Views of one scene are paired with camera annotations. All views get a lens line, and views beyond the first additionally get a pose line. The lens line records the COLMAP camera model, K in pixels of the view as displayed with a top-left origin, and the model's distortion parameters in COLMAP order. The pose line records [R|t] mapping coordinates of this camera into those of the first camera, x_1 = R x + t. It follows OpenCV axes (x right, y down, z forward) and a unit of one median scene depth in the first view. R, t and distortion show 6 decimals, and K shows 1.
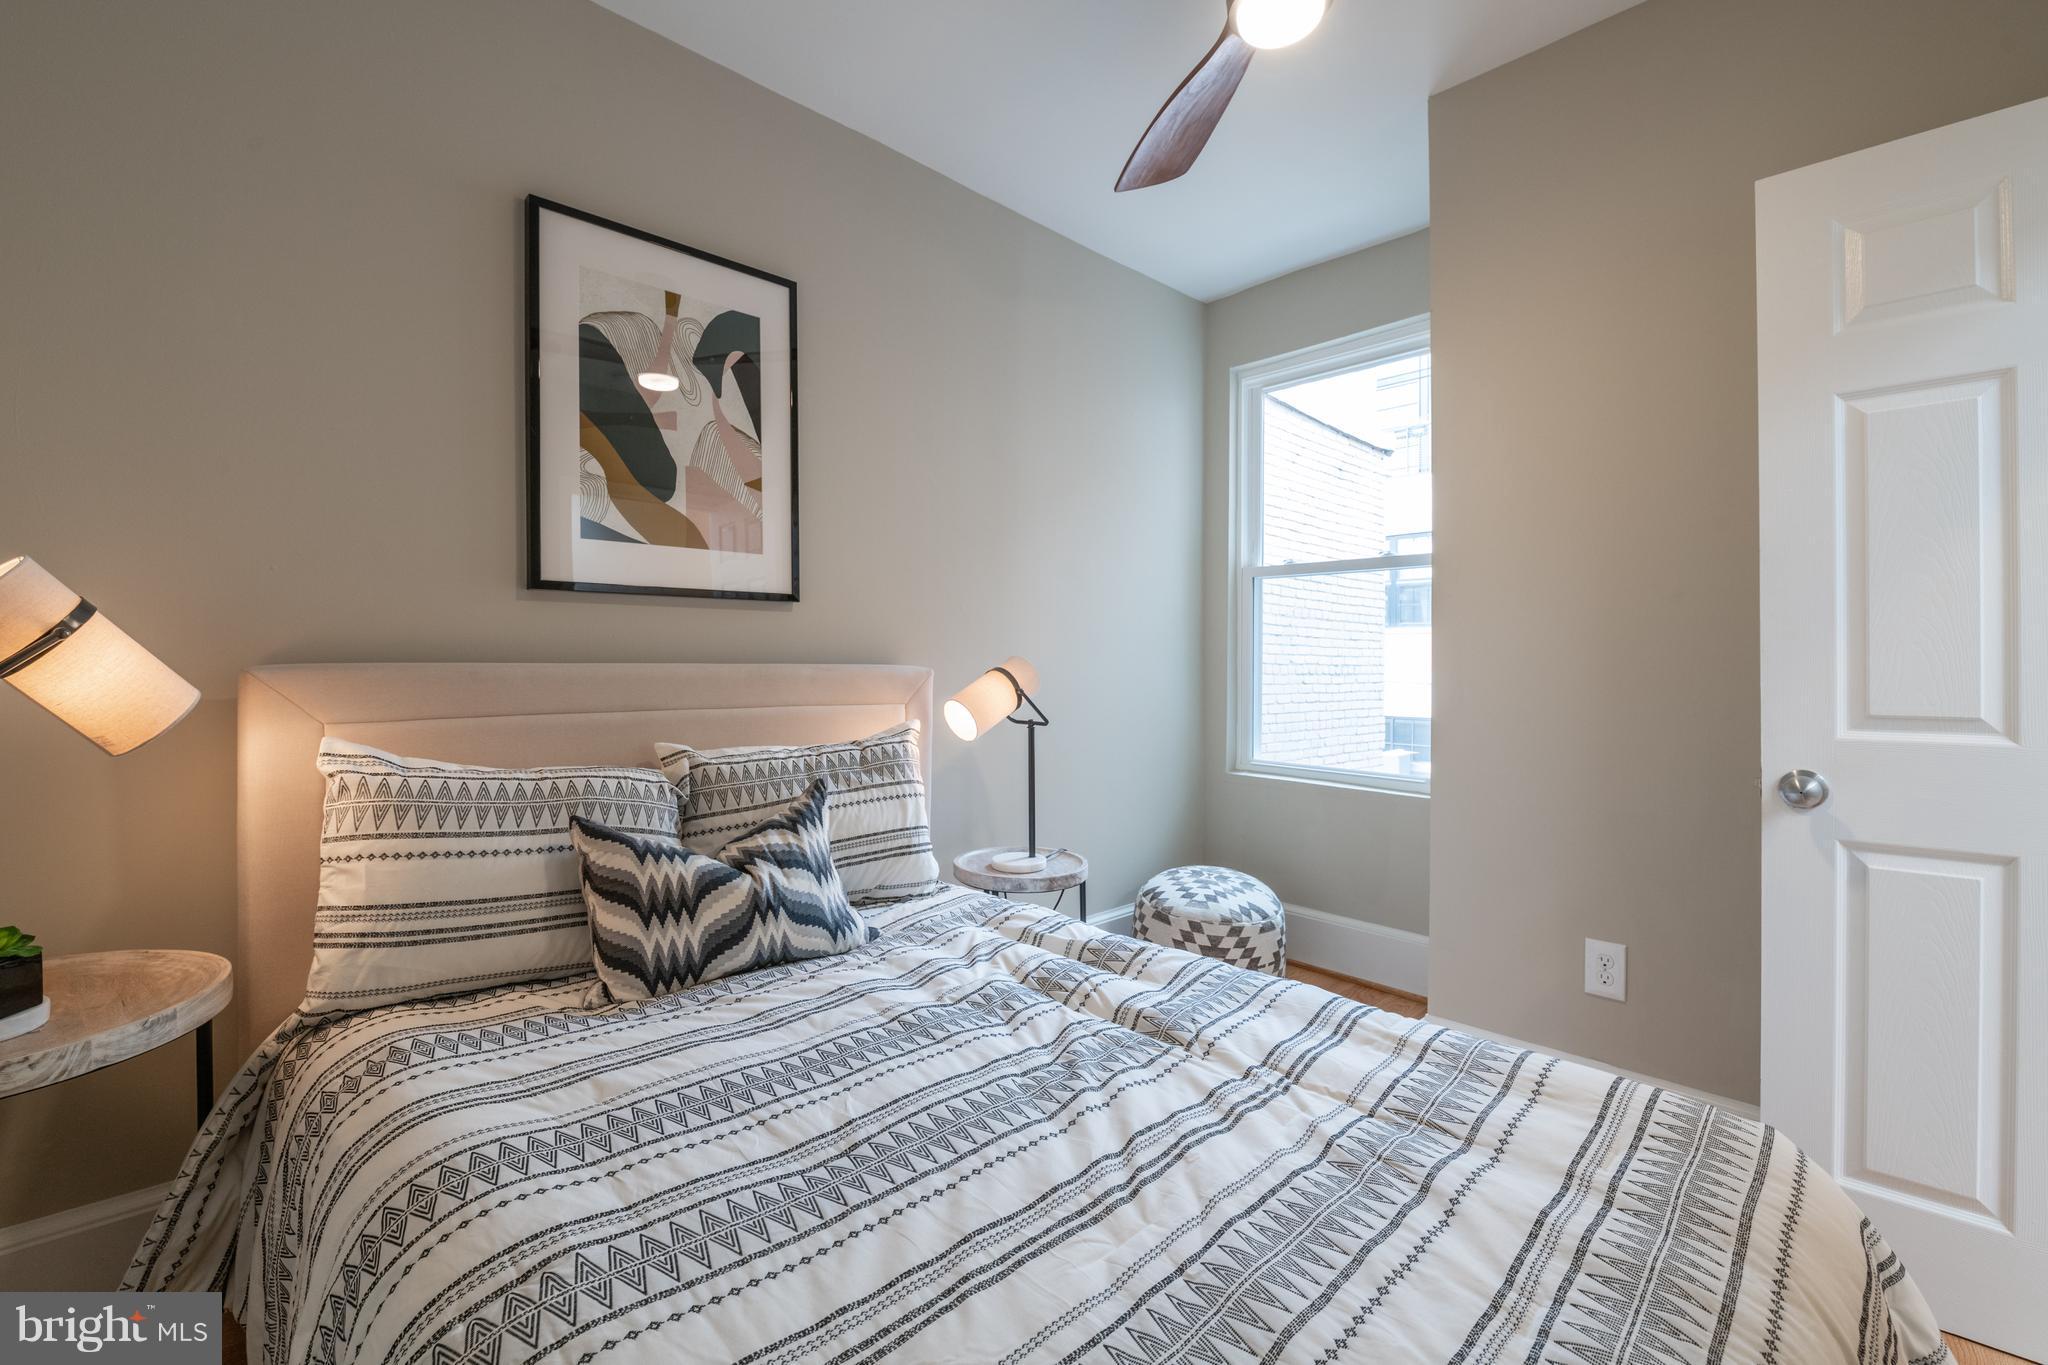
lens RADIAL K [[878.3, 0, 1023.3], [0, 878.3, 676.3], [0, 0, 1]] dist [-0.010900, -0.000526]
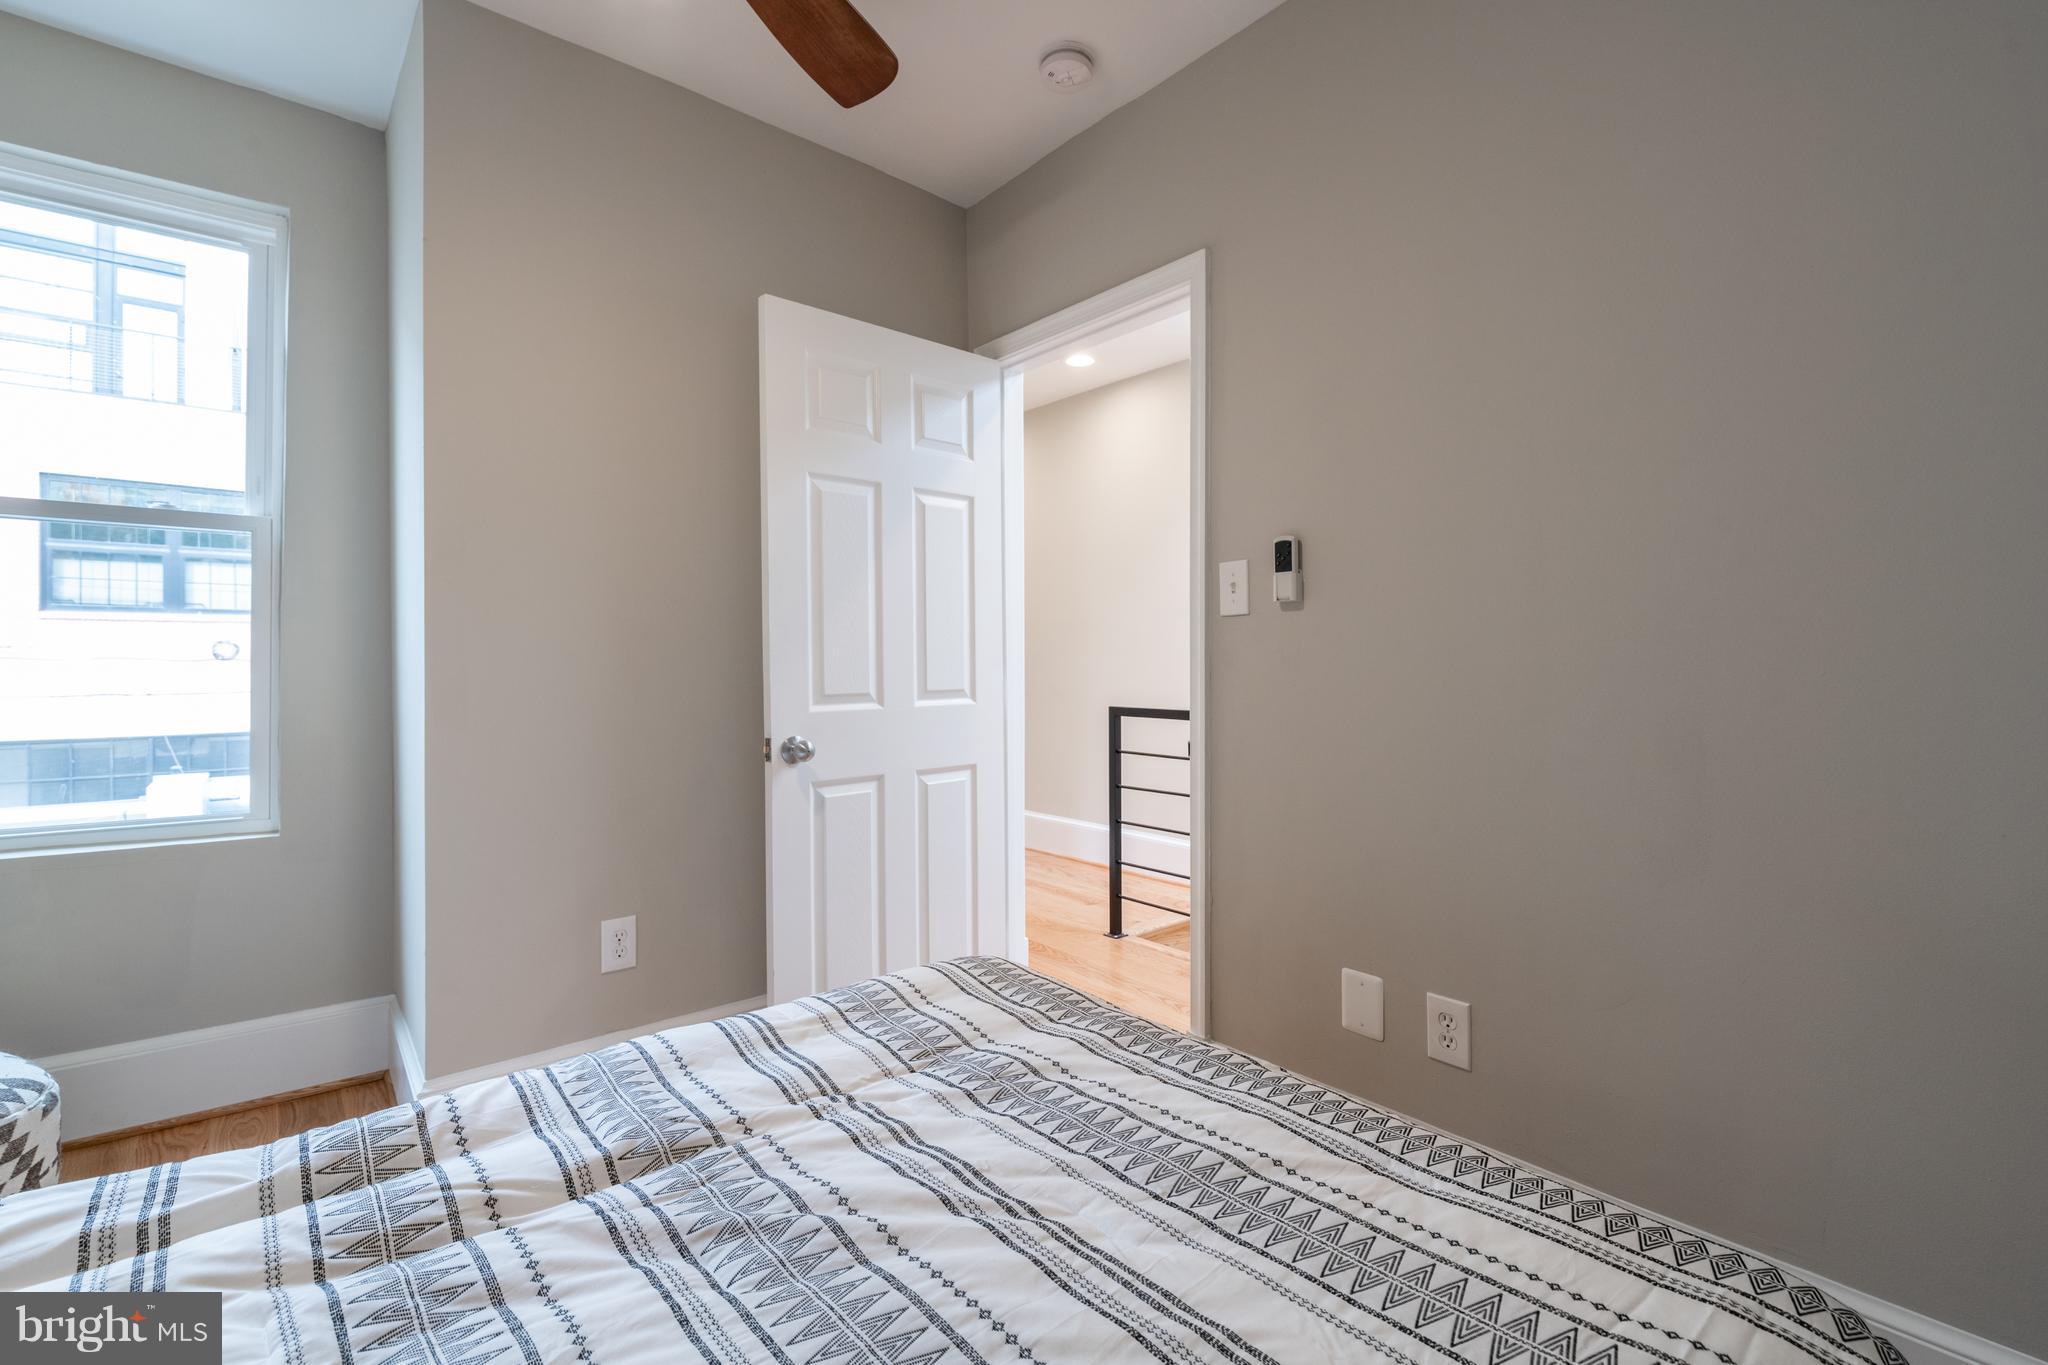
lens RADIAL K [[878.3, 0, 1022.9], [0, 878.3, 664.9], [0, 0, 1]] dist [-0.010900, -0.000526]
pose [[0.065347, -0.008461, 0.997827, -0.507187], [0.016674, 0.999834, 0.007386, -0.010774], [-0.997723, 0.016155, 0.065477, 0.577264]]
